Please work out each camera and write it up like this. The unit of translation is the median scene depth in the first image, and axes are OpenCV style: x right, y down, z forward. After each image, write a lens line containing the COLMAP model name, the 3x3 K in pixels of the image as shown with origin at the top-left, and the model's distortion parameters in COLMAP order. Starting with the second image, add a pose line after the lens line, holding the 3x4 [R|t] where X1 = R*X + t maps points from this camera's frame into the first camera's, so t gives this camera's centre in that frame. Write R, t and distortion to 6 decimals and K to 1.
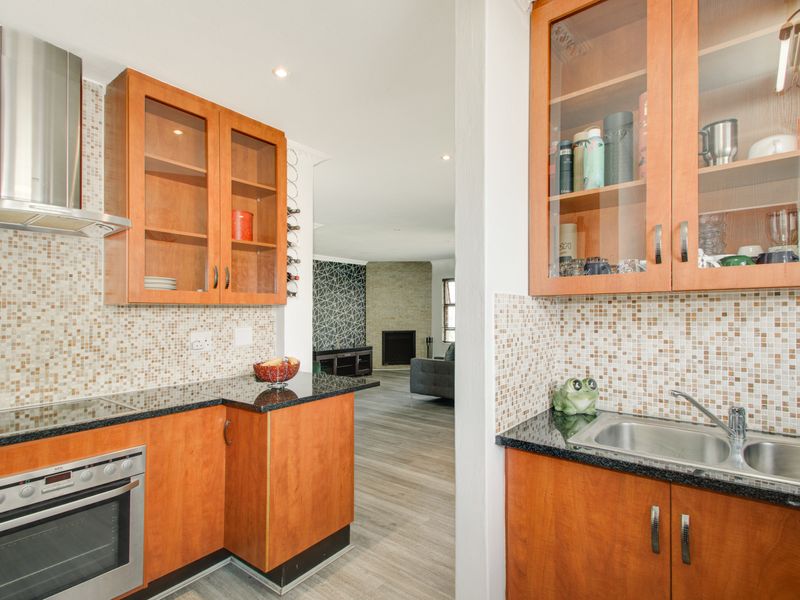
lens RADIAL K [[417.2, 0, 397.1], [0, 417.2, 296.1], [0, 0, 1]] dist [0.035787, -0.012198]
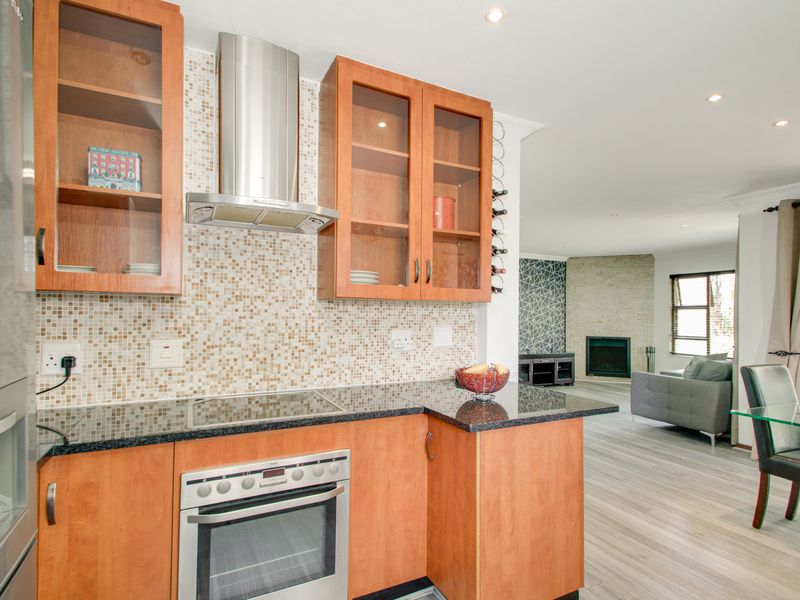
lens RADIAL K [[417.2, 0, 396.0], [0, 417.2, 300.0], [0, 0, 1]] dist [0.035787, -0.012198]
pose [[0.903679, 0.008114, -0.428133, -0.084542], [-0.005000, 0.999952, 0.008397, 0.011120], [0.428181, -0.005448, 0.903677, 0.162199]]
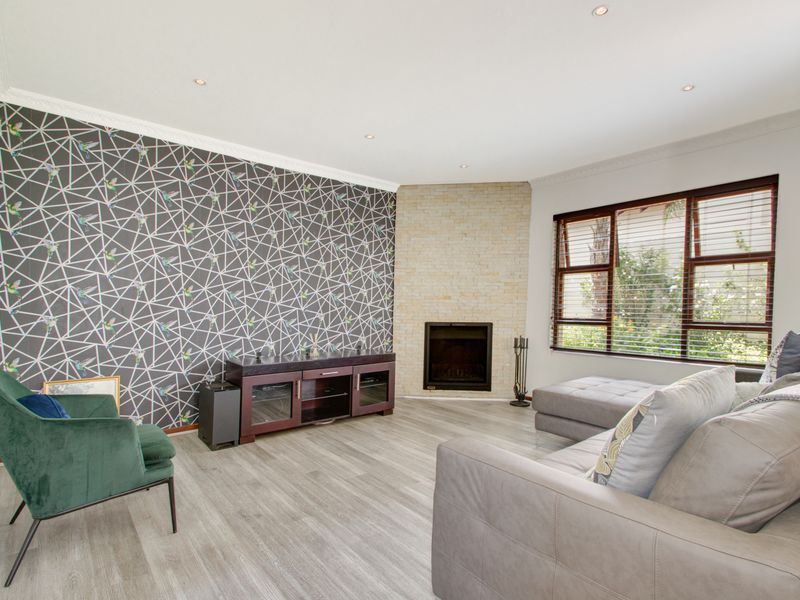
lens RADIAL K [[417.2, 0, 405.4], [0, 417.2, 316.5], [0, 0, 1]] dist [0.035787, -0.012198]
pose [[0.981272, 0.023676, -0.191164, 0.165140], [-0.009904, 0.997306, 0.072678, 0.176034], [0.192370, -0.069424, 0.978864, 2.181134]]
